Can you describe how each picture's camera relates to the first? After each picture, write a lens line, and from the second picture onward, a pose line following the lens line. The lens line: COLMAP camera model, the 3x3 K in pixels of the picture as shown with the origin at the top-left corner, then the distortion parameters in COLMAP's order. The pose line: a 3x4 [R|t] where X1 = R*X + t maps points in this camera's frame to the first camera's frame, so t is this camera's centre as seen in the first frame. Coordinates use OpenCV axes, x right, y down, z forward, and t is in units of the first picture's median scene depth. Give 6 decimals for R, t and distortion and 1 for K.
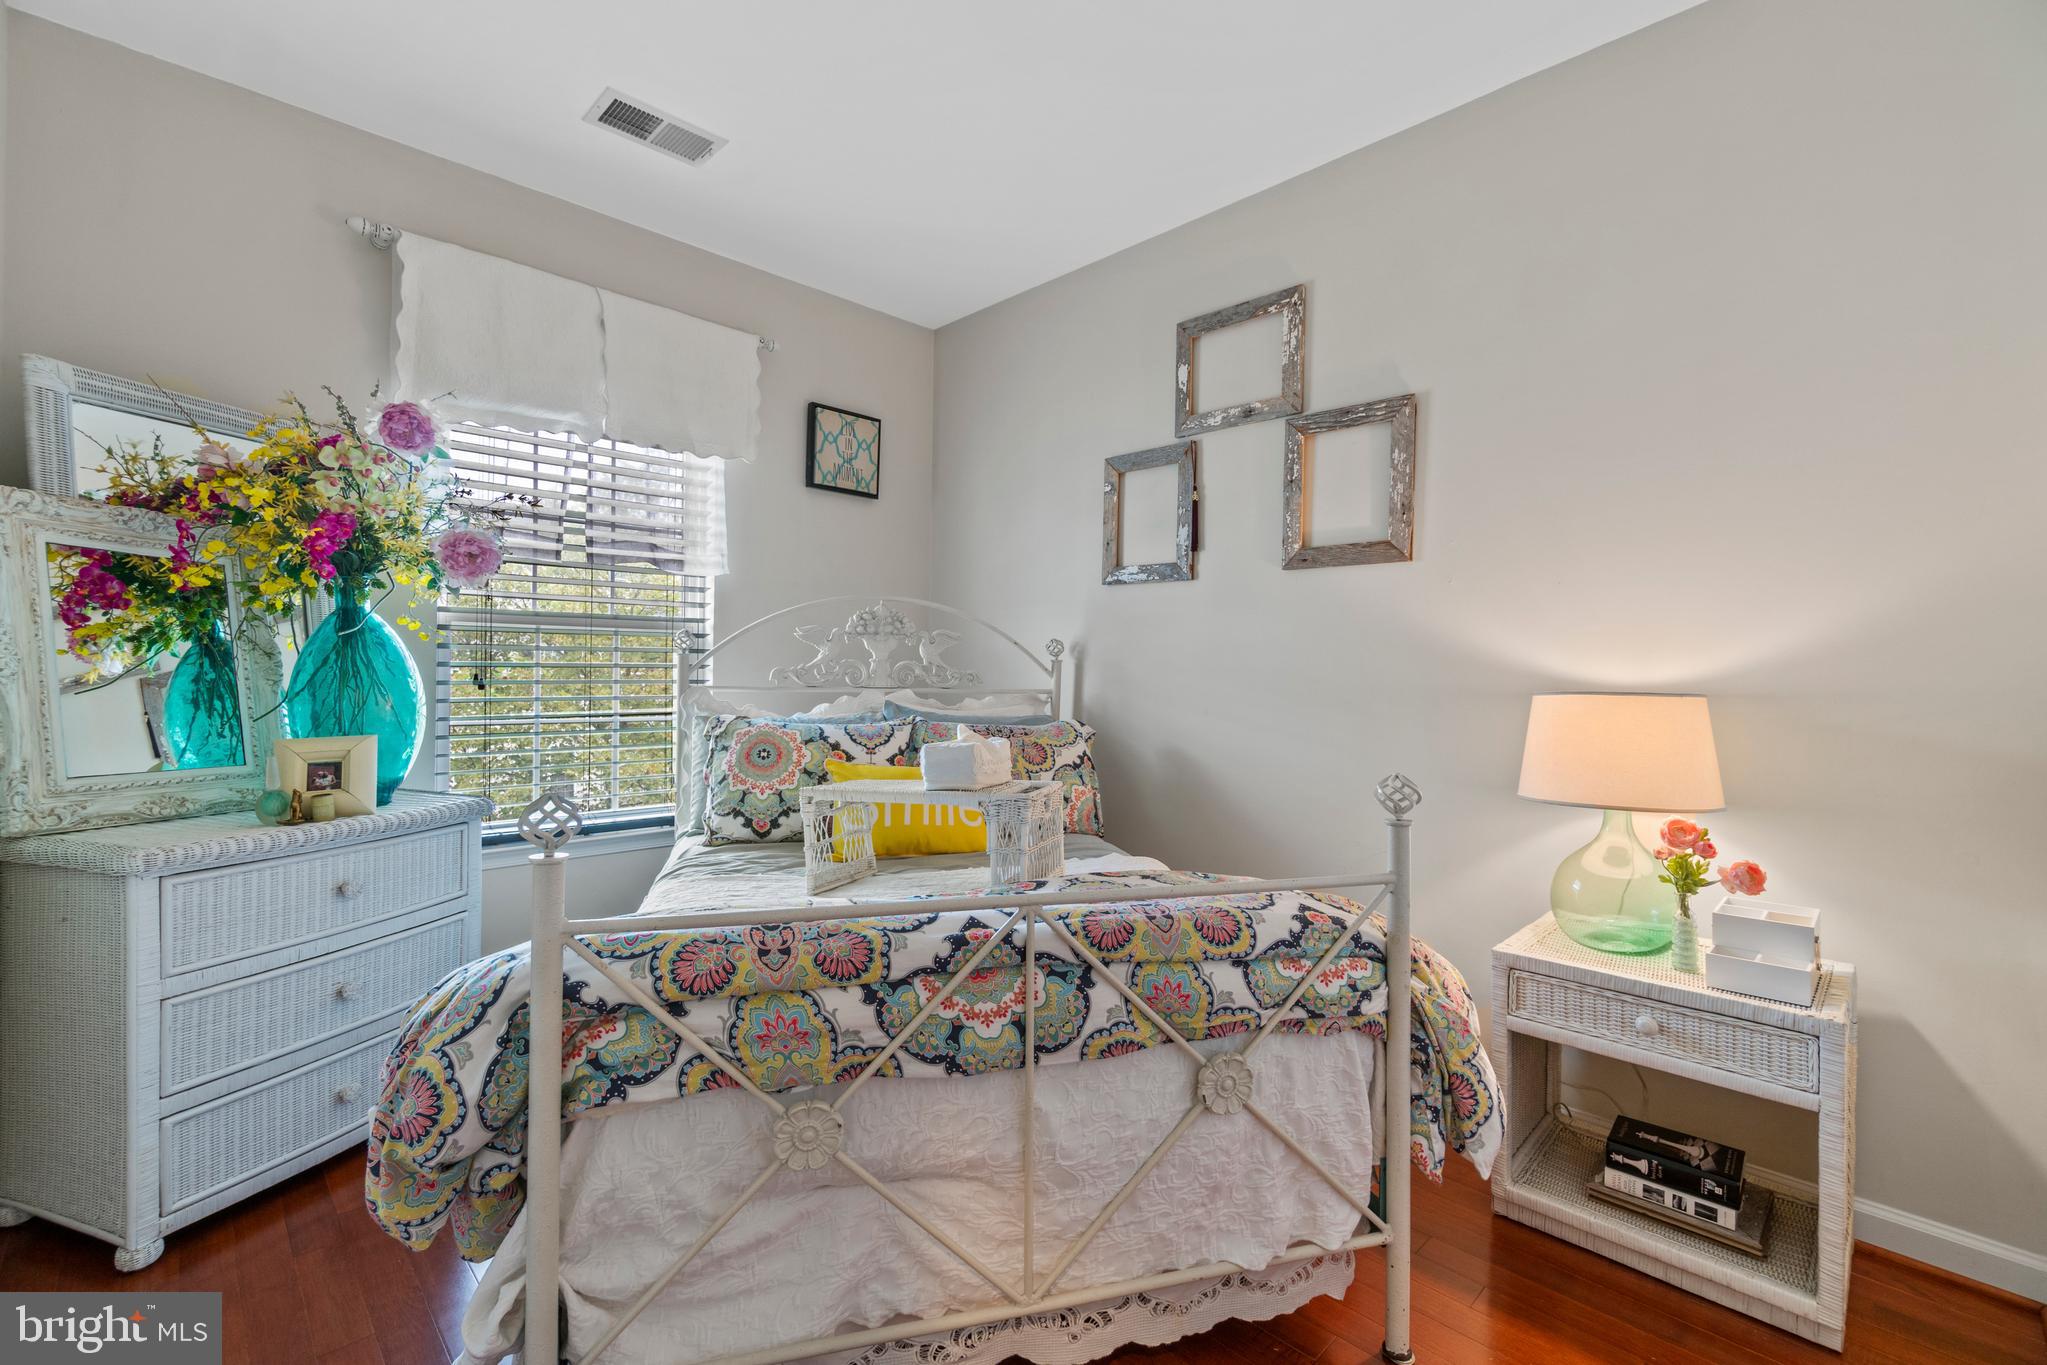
lens RADIAL K [[882.3, 0, 1028.9], [0, 882.3, 671.5], [0, 0, 1]] dist [-0.003244, -0.000242]
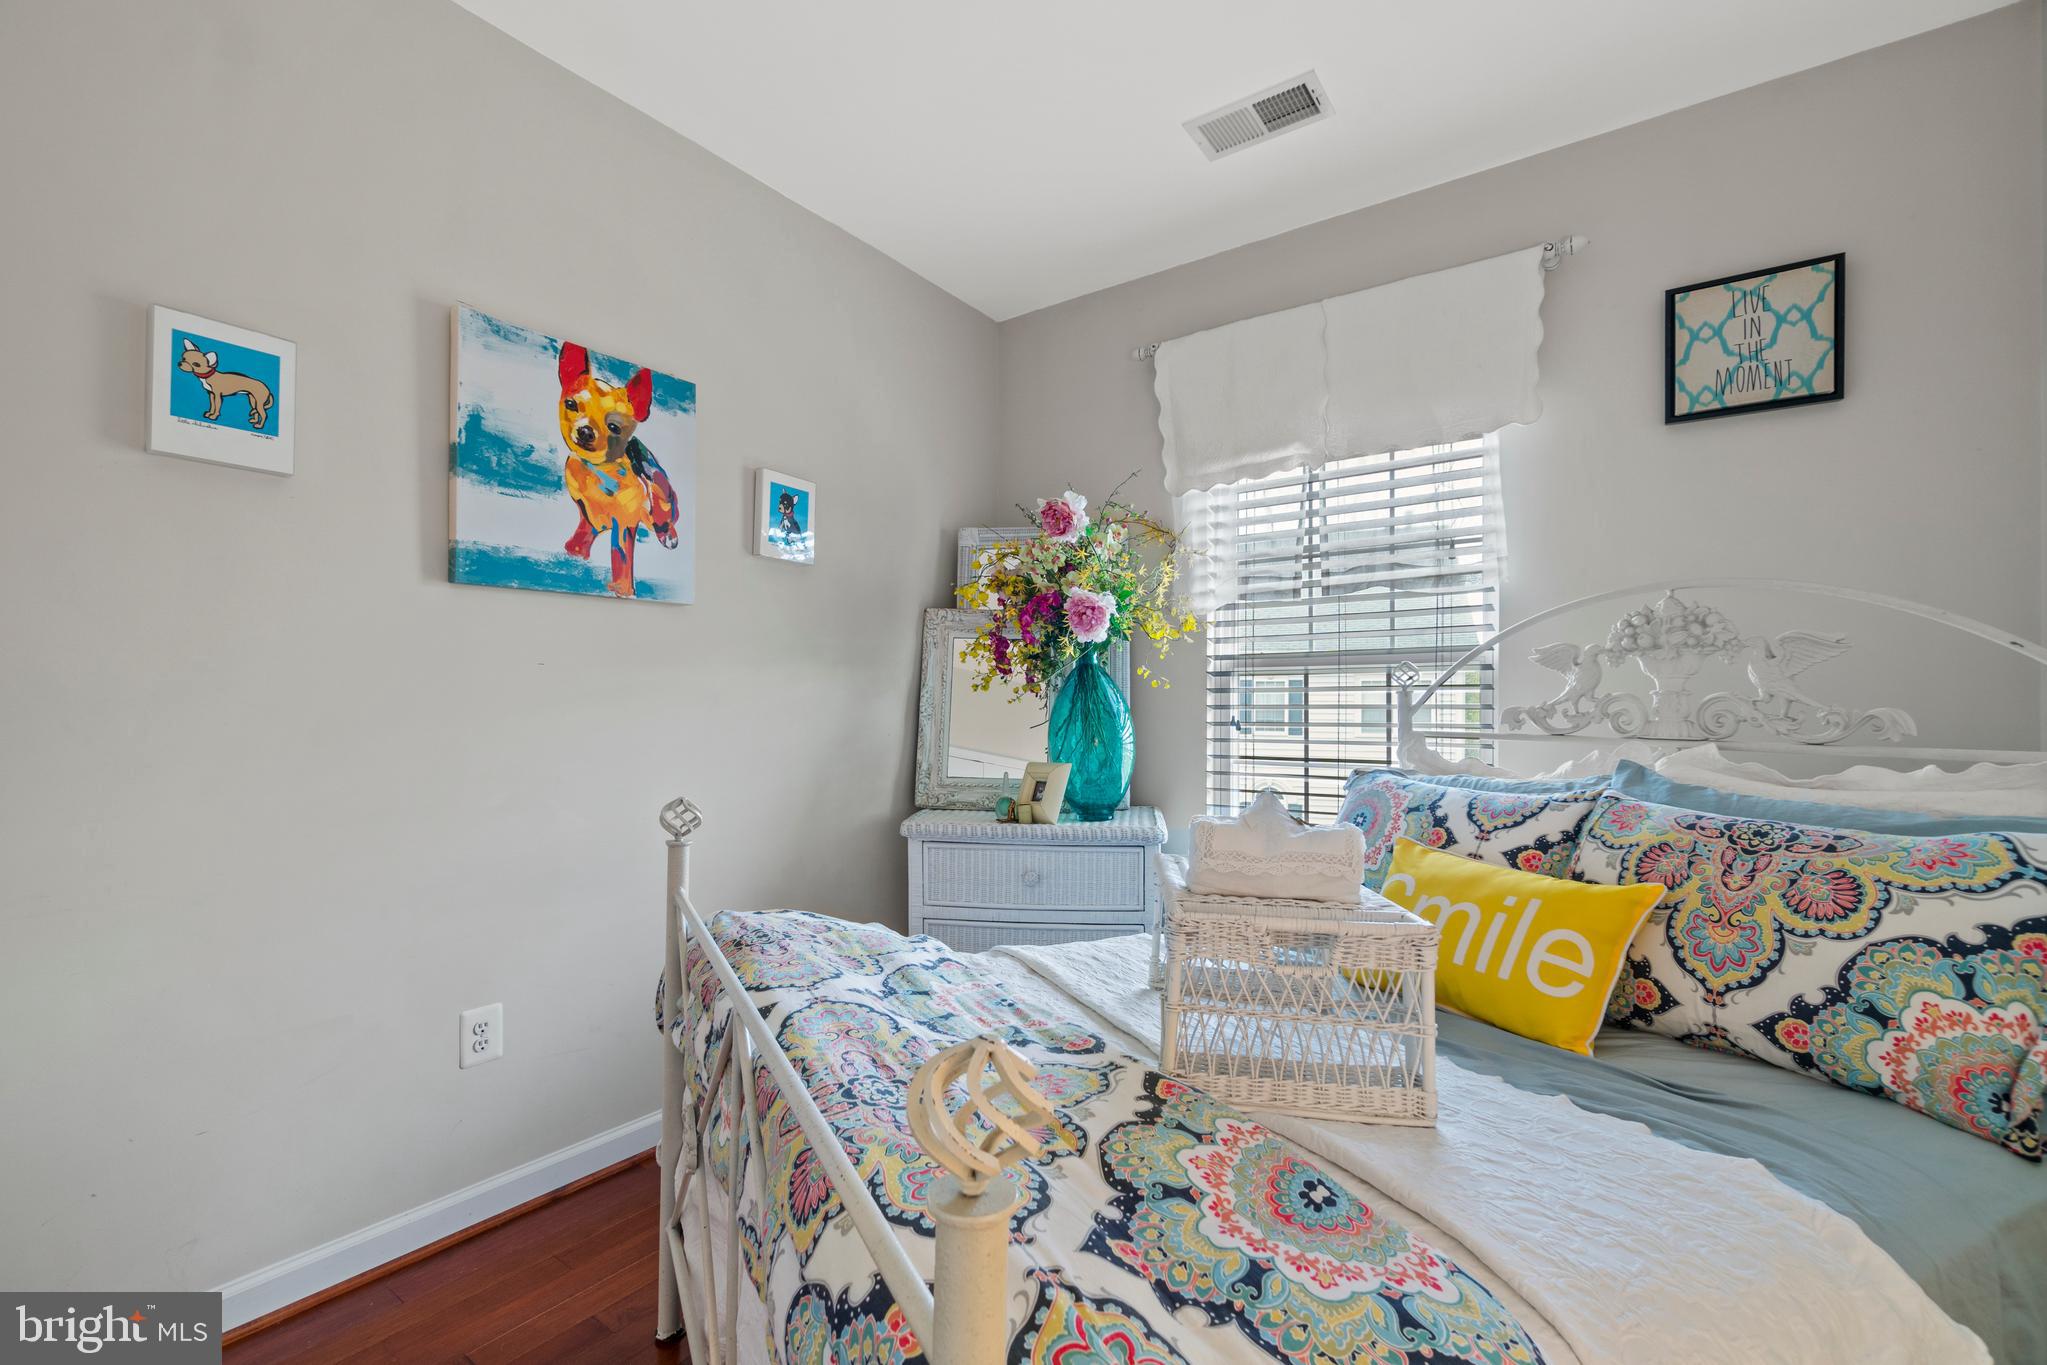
lens RADIAL K [[896.2, 0, 1017.6], [0, 896.2, 706.8], [0, 0, 1]] dist [-0.001112, -0.000251]
pose [[0.168564, -0.009310, -0.985647, 0.348869], [0.001972, 0.999957, -0.009108, 0.001726], [0.985689, -0.000408, 0.168575, 0.476982]]
